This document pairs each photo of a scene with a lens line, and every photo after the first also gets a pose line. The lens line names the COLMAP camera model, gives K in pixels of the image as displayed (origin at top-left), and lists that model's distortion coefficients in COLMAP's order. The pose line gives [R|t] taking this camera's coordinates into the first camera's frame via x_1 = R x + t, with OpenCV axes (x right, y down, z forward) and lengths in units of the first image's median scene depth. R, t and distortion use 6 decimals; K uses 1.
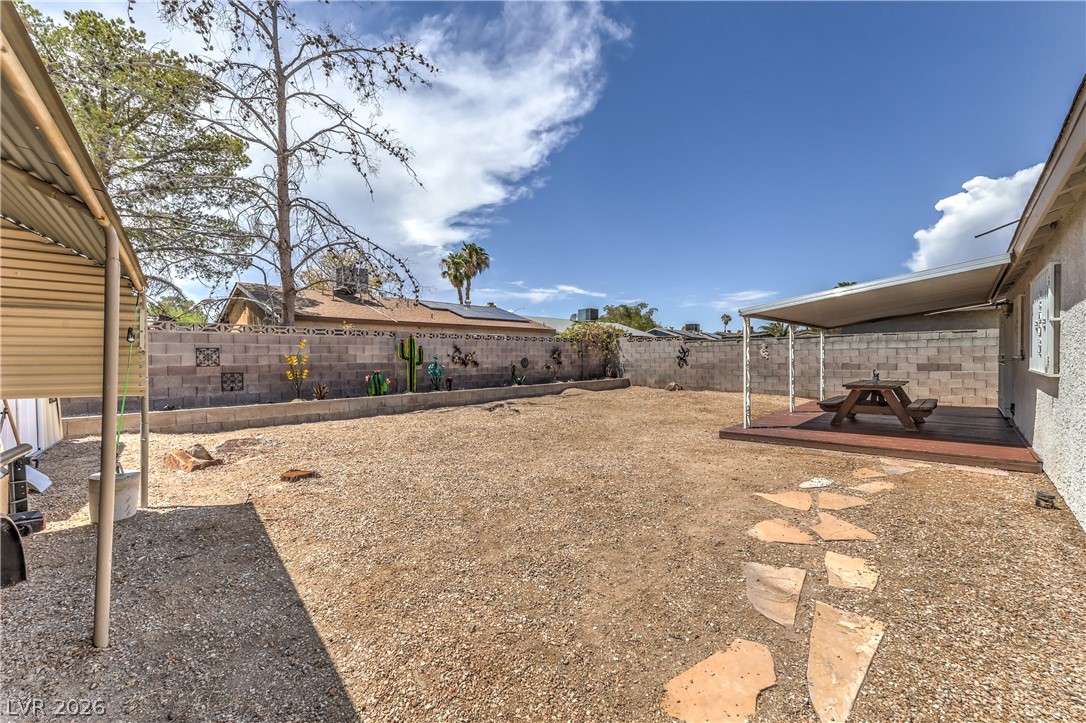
lens RADIAL K [[443.1, 0, 530.4], [0, 443.1, 364.6], [0, 0, 1]] dist [0.001531, 0.000140]
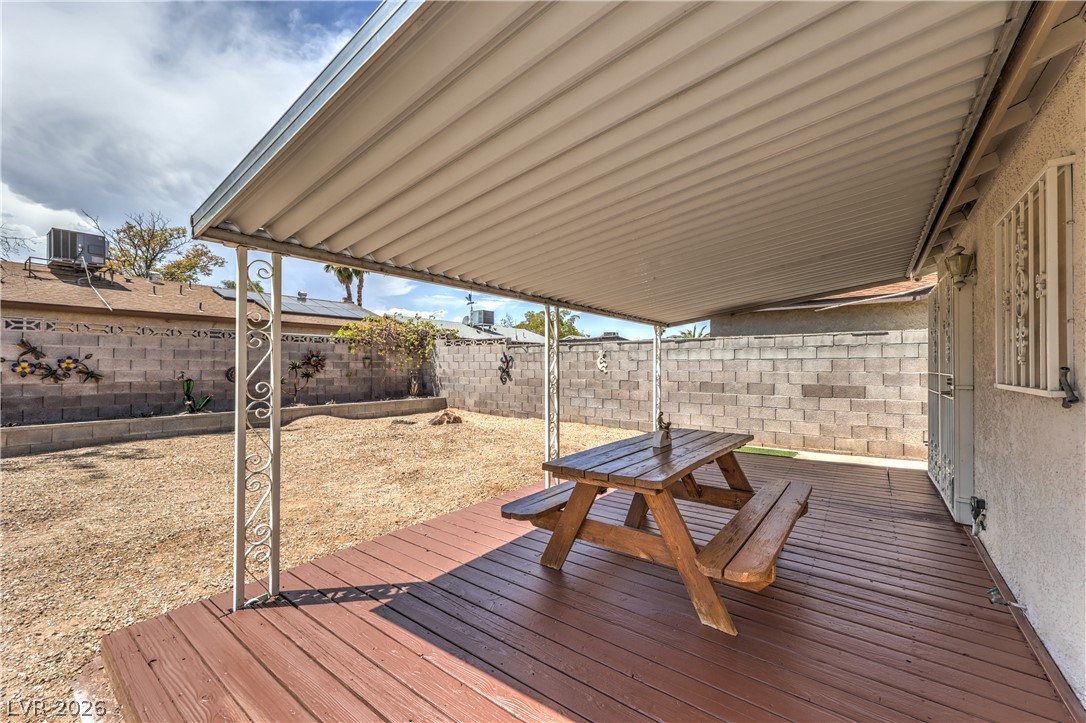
lens RADIAL K [[437.0, 0, 538.0], [0, 437.0, 359.0], [0, 0, 1]] dist [0.000397, 0.000157]
pose [[0.992216, 0.016236, 0.123464, 0.380643], [-0.012298, 0.999393, -0.032590, -0.012318], [-0.123918, 0.030818, 0.991814, 0.388824]]
